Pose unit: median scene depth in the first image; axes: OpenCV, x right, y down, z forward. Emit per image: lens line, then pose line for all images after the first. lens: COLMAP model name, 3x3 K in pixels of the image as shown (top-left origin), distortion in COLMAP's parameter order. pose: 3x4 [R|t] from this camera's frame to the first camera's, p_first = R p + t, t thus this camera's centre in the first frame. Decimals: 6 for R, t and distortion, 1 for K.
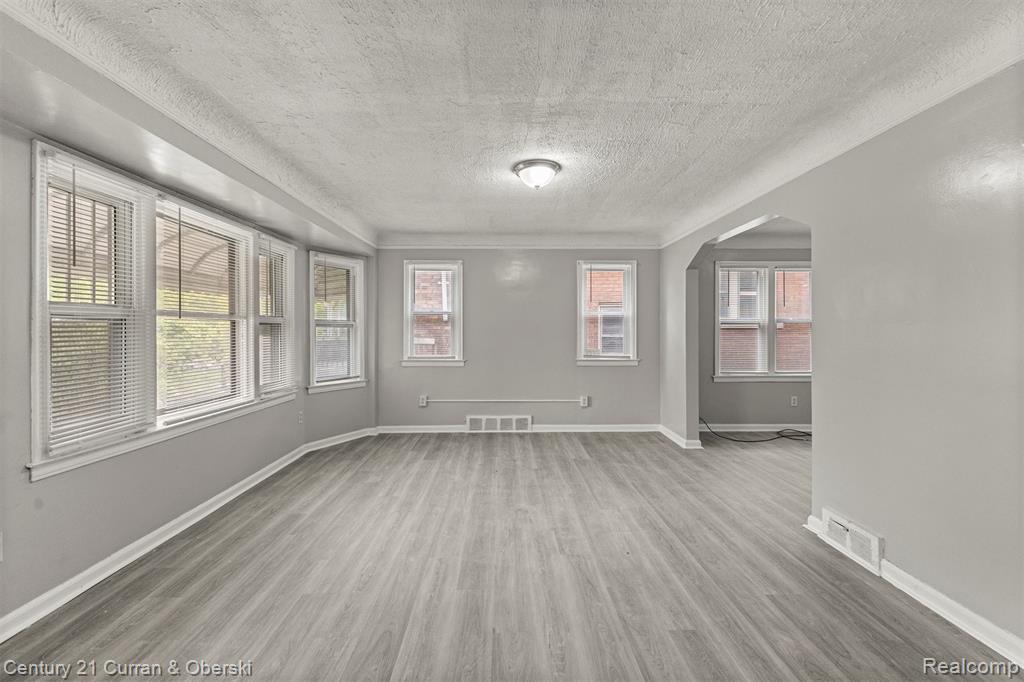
lens RADIAL K [[444.0, 0, 507.8], [0, 444.0, 335.8], [0, 0, 1]] dist [0.016528, 0.001200]
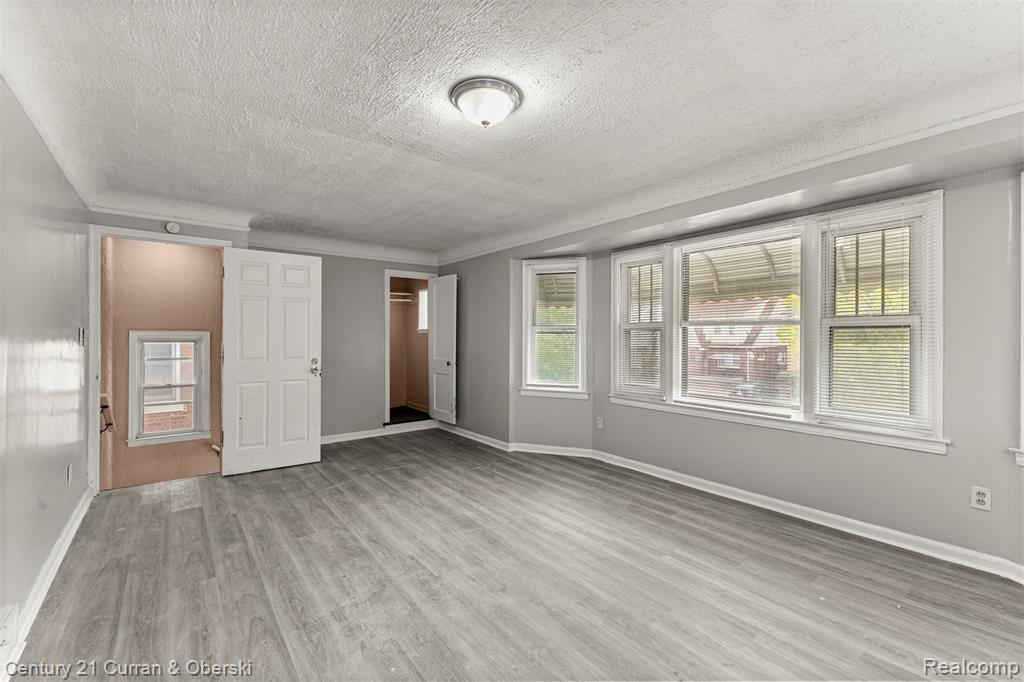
lens RADIAL K [[444.0, 0, 517.2], [0, 444.0, 333.7], [0, 0, 1]] dist [0.016528, 0.001200]
pose [[-0.795098, 0.002408, -0.606477, 0.474872], [-0.000951, 0.999986, 0.005218, -0.025867], [0.606481, 0.004726, -0.795084, 1.699123]]
